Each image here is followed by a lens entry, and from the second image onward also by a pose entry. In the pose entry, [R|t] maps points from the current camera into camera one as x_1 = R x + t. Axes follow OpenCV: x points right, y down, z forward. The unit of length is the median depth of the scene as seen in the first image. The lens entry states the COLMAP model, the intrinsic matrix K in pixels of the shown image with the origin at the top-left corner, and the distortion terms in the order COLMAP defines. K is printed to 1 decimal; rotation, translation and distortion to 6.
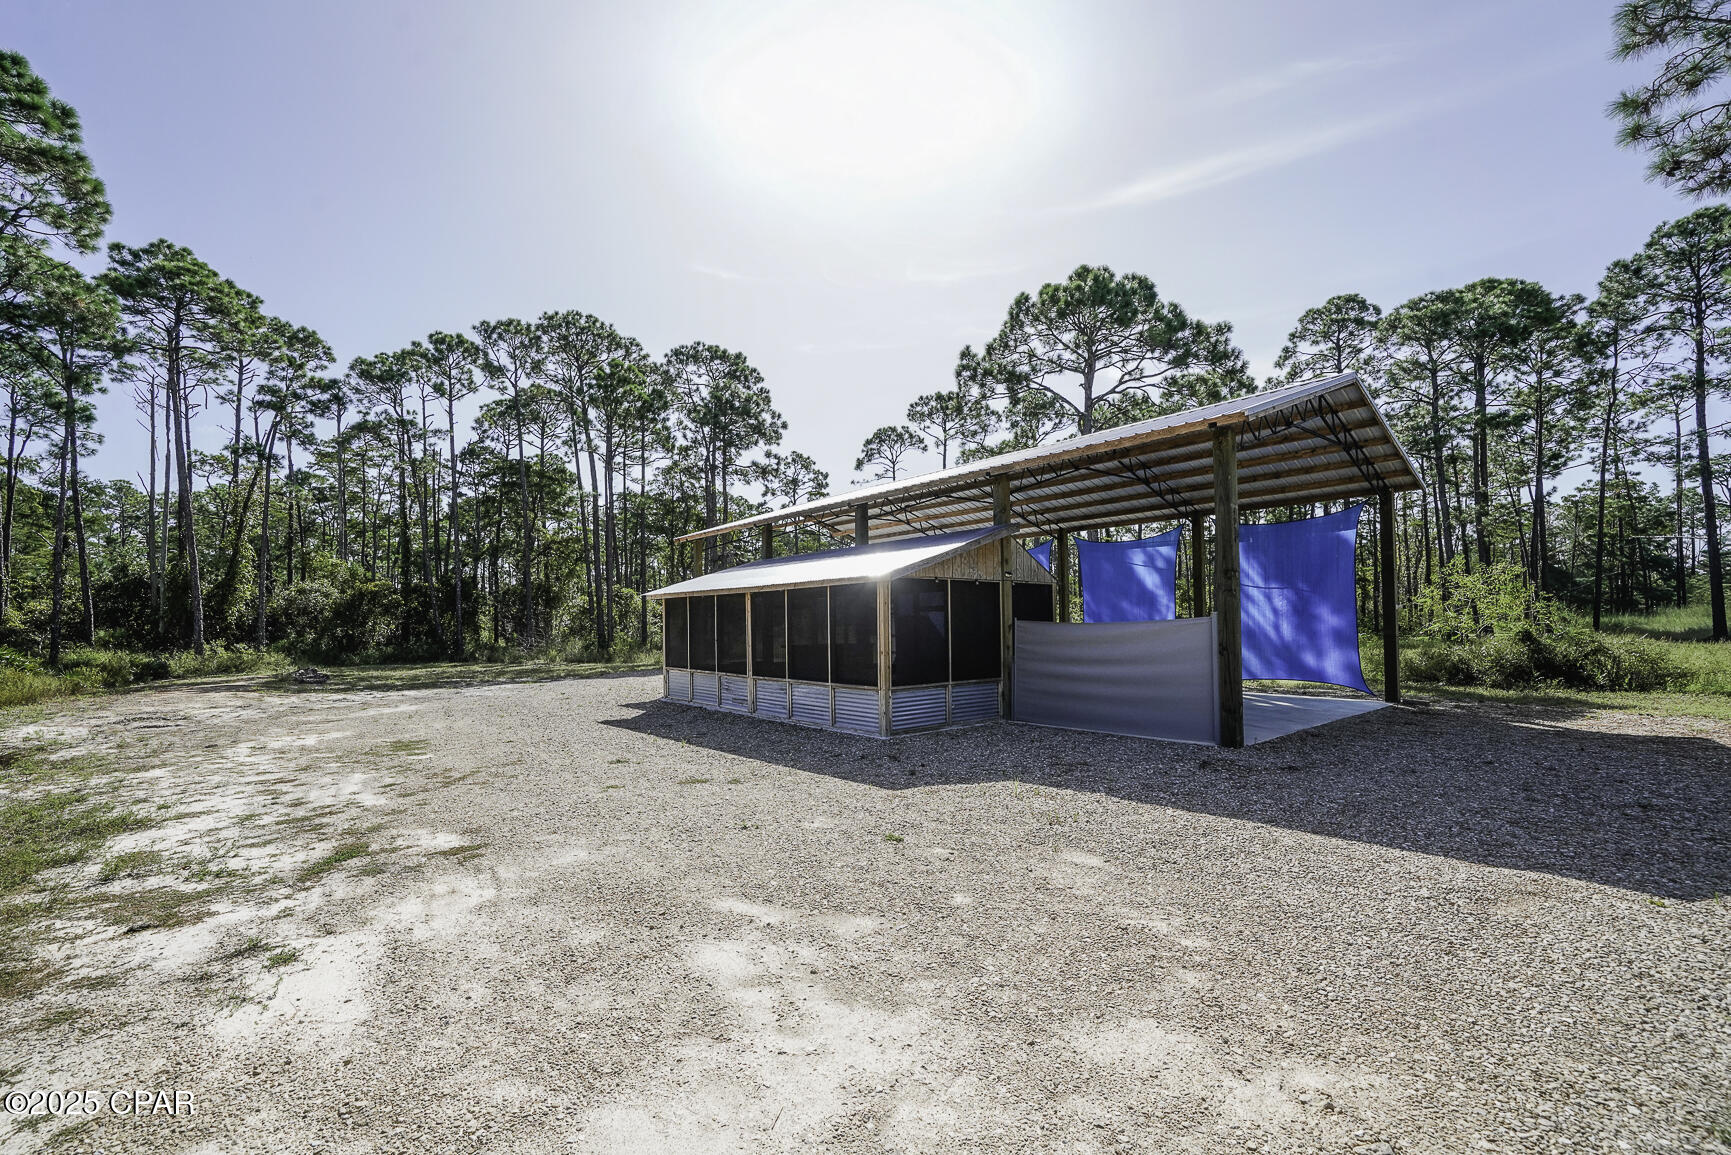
lens RADIAL K [[675.6, 0, 863.1], [0, 675.6, 614.1], [0, 0, 1]] dist [-0.001252, -0.000057]
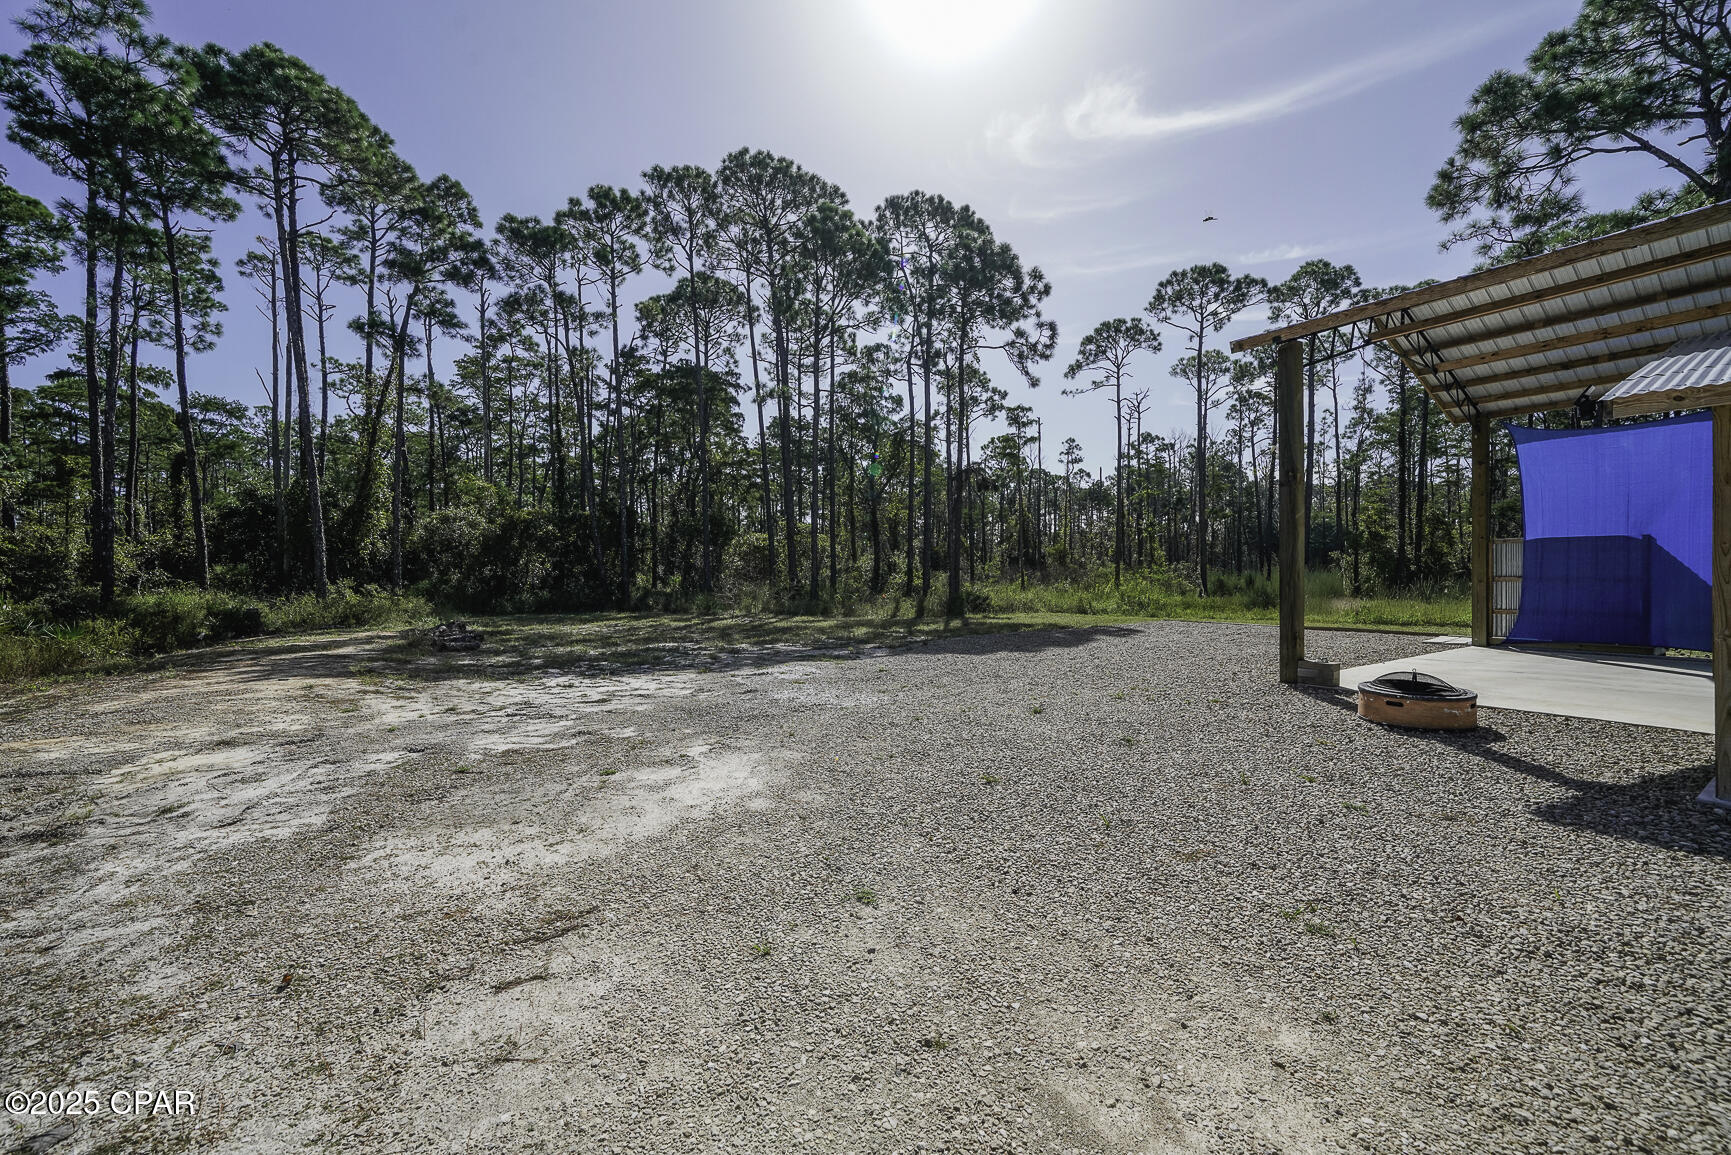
lens RADIAL K [[675.6, 0, 865.6], [0, 675.6, 581.8], [0, 0, 1]] dist [-0.001252, -0.000057]
pose [[0.990153, 0.009500, -0.139663, -0.220624], [-0.005589, 0.999582, 0.028369, 0.013315], [0.139874, -0.027309, 0.989793, 0.269820]]
